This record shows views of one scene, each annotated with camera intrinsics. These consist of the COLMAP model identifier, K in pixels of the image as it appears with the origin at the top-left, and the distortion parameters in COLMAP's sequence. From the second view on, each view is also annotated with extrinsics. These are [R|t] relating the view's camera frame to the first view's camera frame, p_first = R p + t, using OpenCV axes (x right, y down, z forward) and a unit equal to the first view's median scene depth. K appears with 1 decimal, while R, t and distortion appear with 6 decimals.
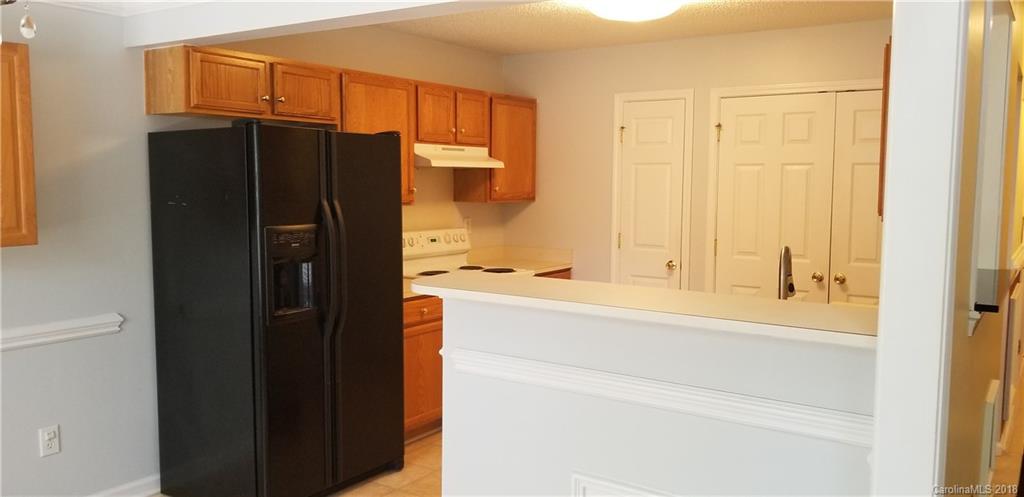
lens RADIAL K [[819.3, 0, 513.1], [0, 819.3, 248.1], [0, 0, 1]] dist [0.007595, 0.003217]
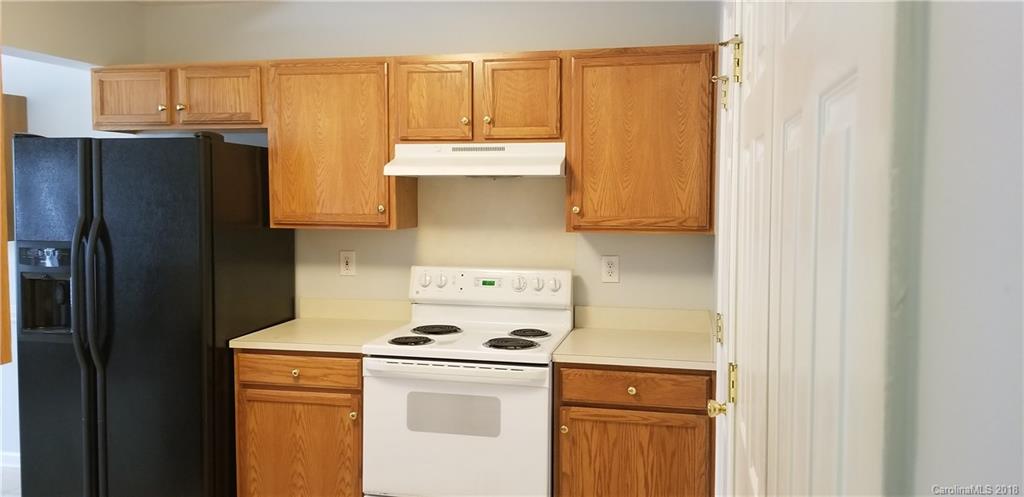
lens RADIAL K [[761.3, 0, 512.0], [0, 761.3, 241.0], [0, 0, 1]] dist [0.003761, 0.000768]
pose [[0.367537, 0.057010, -0.928260, 0.585780], [-0.080591, 0.996317, 0.029280, -0.076010], [0.926510, 0.064048, 0.370778, 0.917580]]
